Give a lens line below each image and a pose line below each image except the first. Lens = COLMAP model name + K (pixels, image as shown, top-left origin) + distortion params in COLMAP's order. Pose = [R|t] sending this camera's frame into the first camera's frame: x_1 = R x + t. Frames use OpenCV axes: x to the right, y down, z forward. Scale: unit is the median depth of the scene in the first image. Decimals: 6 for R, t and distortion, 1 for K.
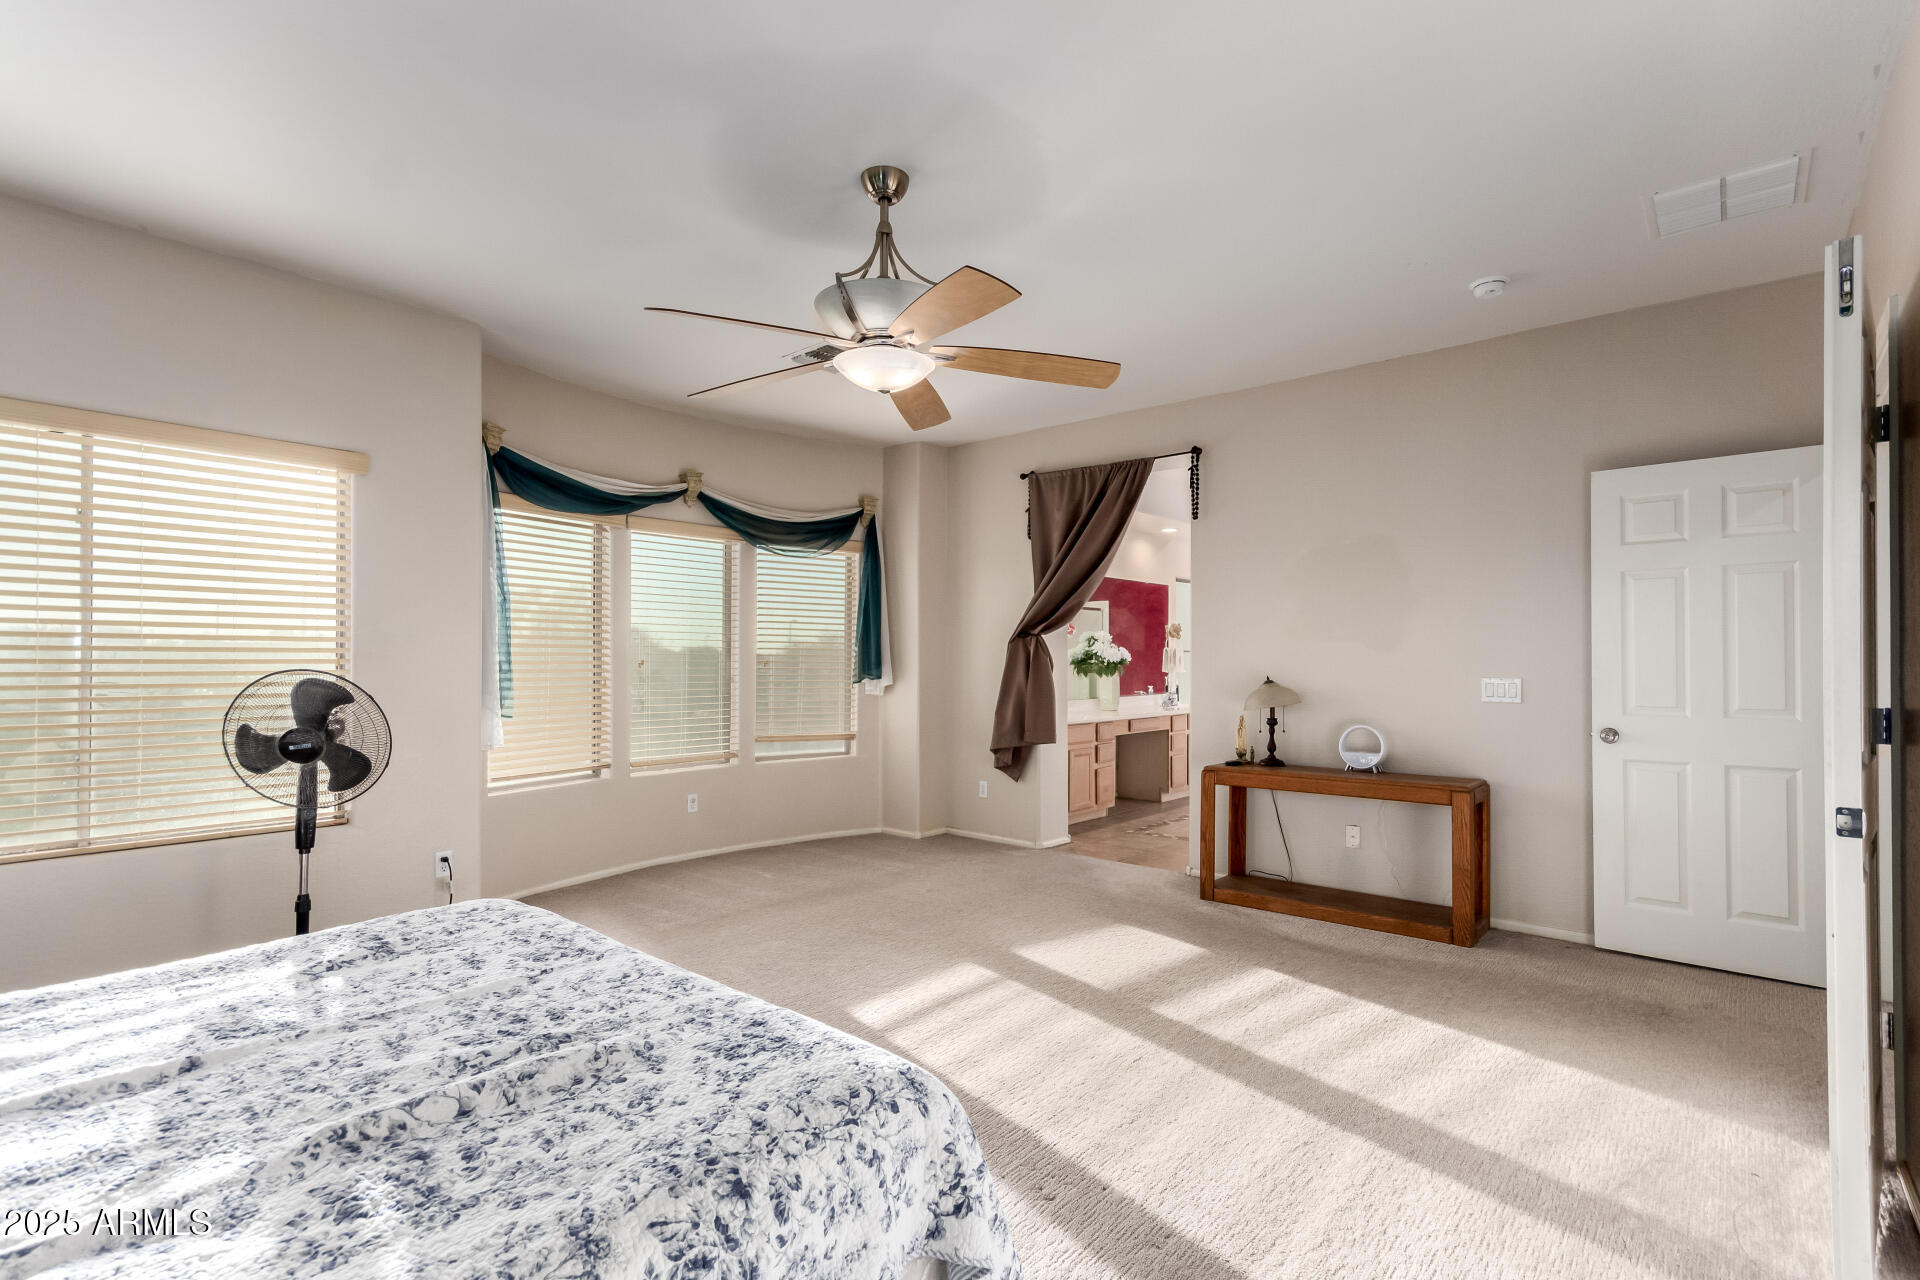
lens RADIAL K [[901.6, 0, 948.2], [0, 901.6, 648.9], [0, 0, 1]] dist [-0.000095, -0.001290]
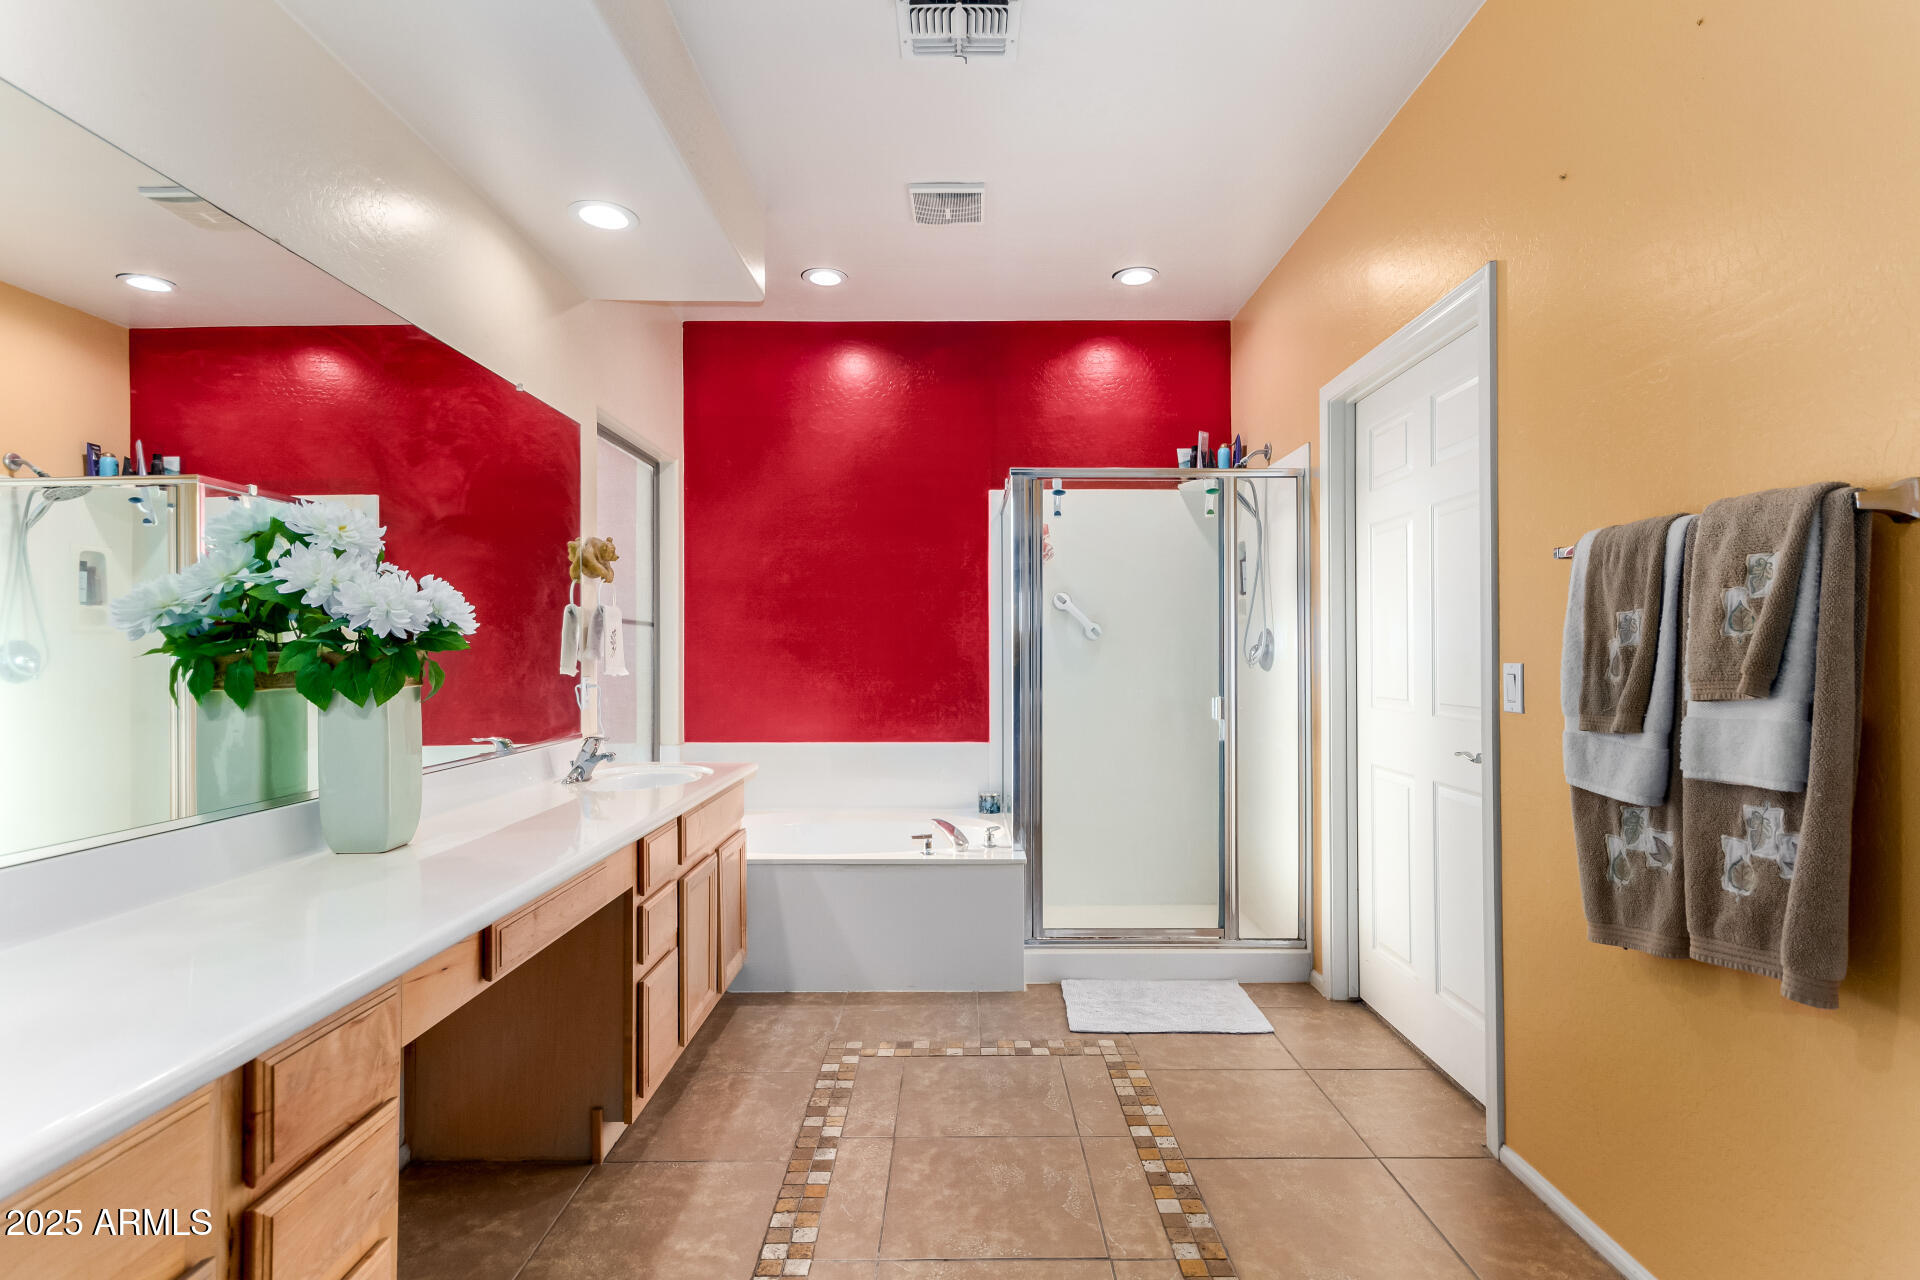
lens RADIAL K [[901.6, 0, 948.2], [0, 901.6, 648.9], [0, 0, 1]] dist [-0.000095, -0.001290]
pose [[0.749009, -0.002231, 0.662556, 0.137465], [0.001434, 0.999997, 0.001746, 0.016919], [-0.662559, -0.000358, 0.749010, 0.735114]]
